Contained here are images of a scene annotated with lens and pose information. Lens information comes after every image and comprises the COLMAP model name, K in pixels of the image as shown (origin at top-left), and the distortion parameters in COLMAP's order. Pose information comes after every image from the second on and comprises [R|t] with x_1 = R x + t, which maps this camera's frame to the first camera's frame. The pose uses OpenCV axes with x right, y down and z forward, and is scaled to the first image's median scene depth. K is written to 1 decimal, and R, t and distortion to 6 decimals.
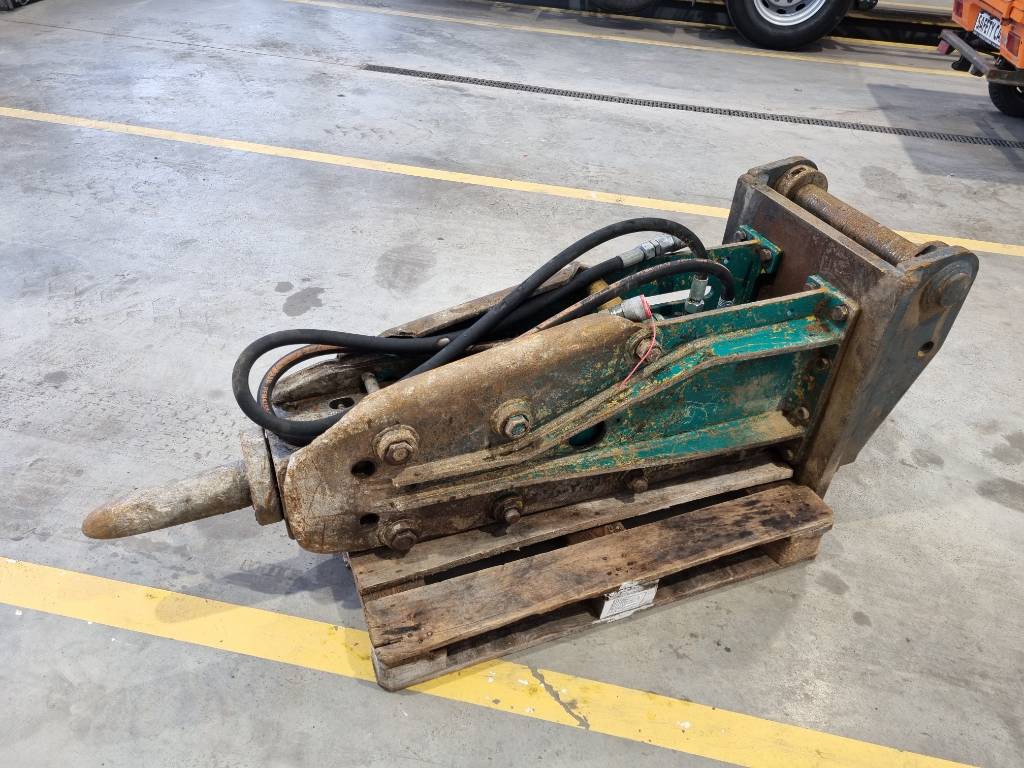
lens RADIAL K [[765.9, 0, 504.5], [0, 765.9, 381.6], [0, 0, 1]] dist [0.059417, -0.041477]
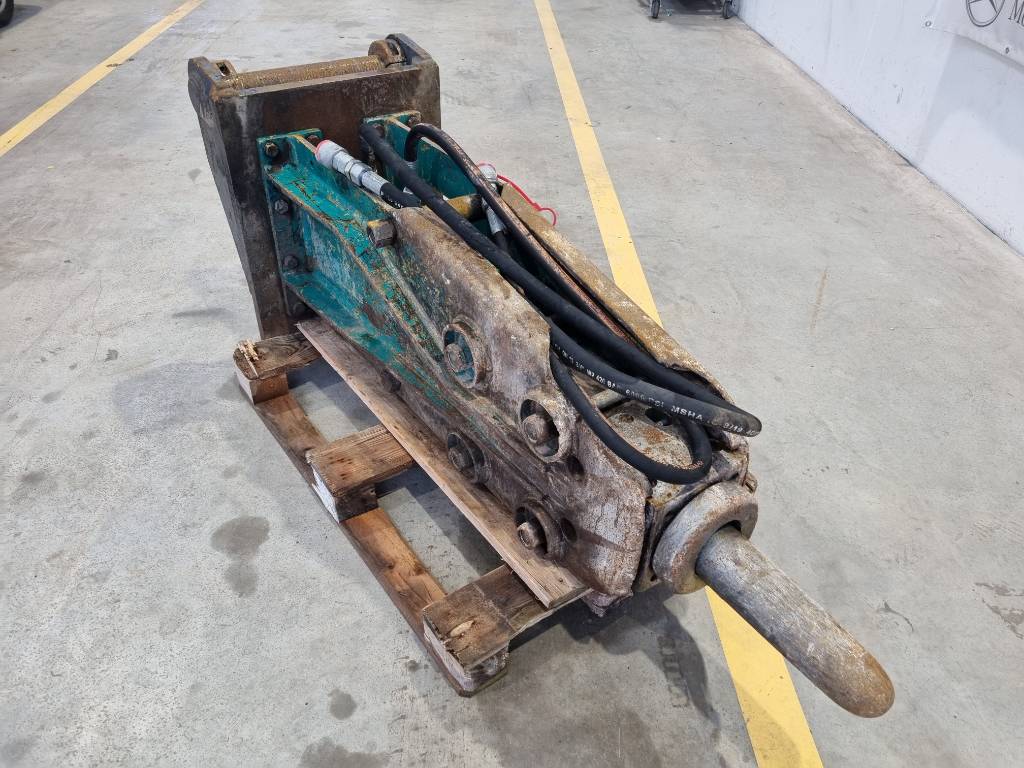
lens RADIAL K [[765.9, 0, 523.9], [0, 765.9, 392.7], [0, 0, 1]] dist [0.059417, -0.041477]
pose [[-0.245696, -0.641318, 0.726873, -0.686873], [0.553063, 0.523085, 0.648462, -0.524259], [-0.796087, 0.561331, 0.226170, 0.817258]]
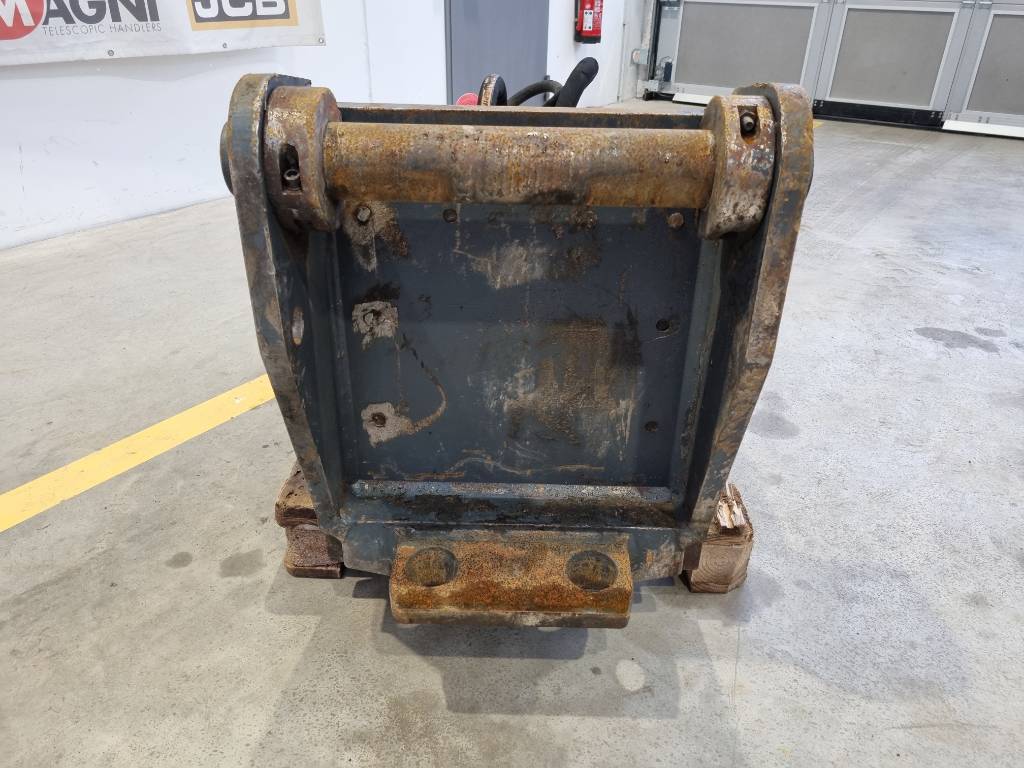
lens RADIAL K [[765.9, 0, 516.3], [0, 765.9, 384.9], [0, 0, 1]] dist [0.059417, -0.041477]
pose [[-0.385382, 0.379205, -0.841240, 0.913608], [-0.592916, 0.596793, 0.540638, -0.374306], [0.707059, 0.707136, -0.005156, 1.151770]]
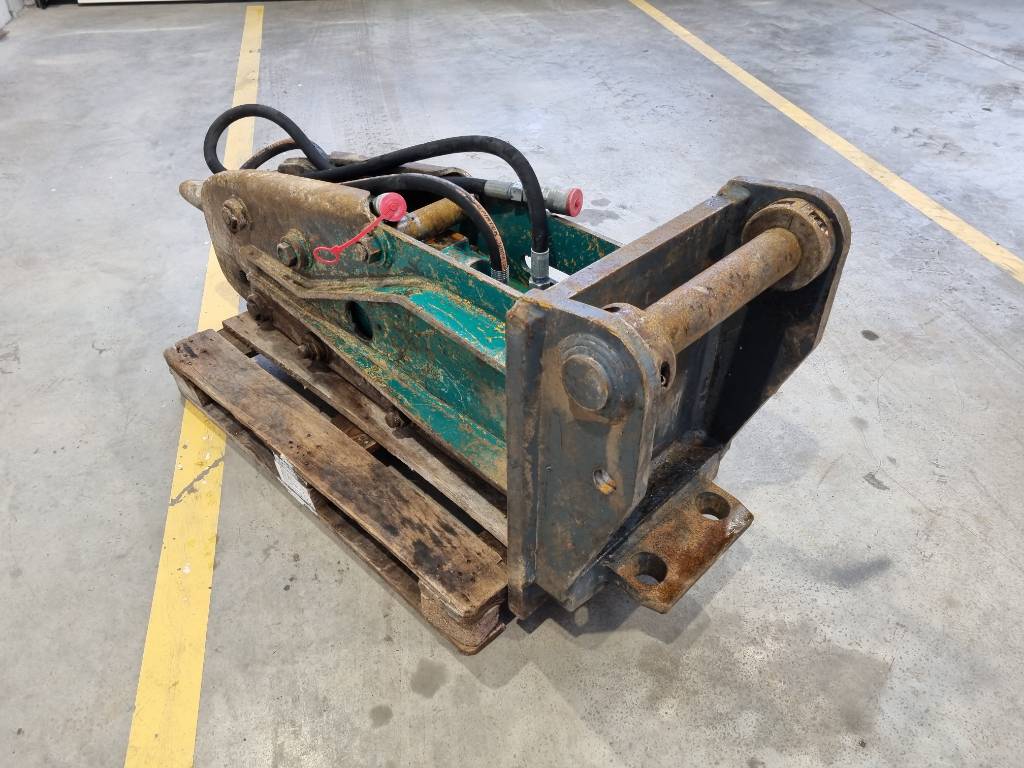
lens RADIAL K [[765.9, 0, 515.1], [0, 765.9, 389.3], [0, 0, 1]] dist [0.059417, -0.041477]
pose [[0.408671, 0.532278, -0.741395, 0.936072], [-0.543807, 0.794396, 0.270573, -0.228723], [0.732981, 0.292601, 0.614104, 0.563502]]
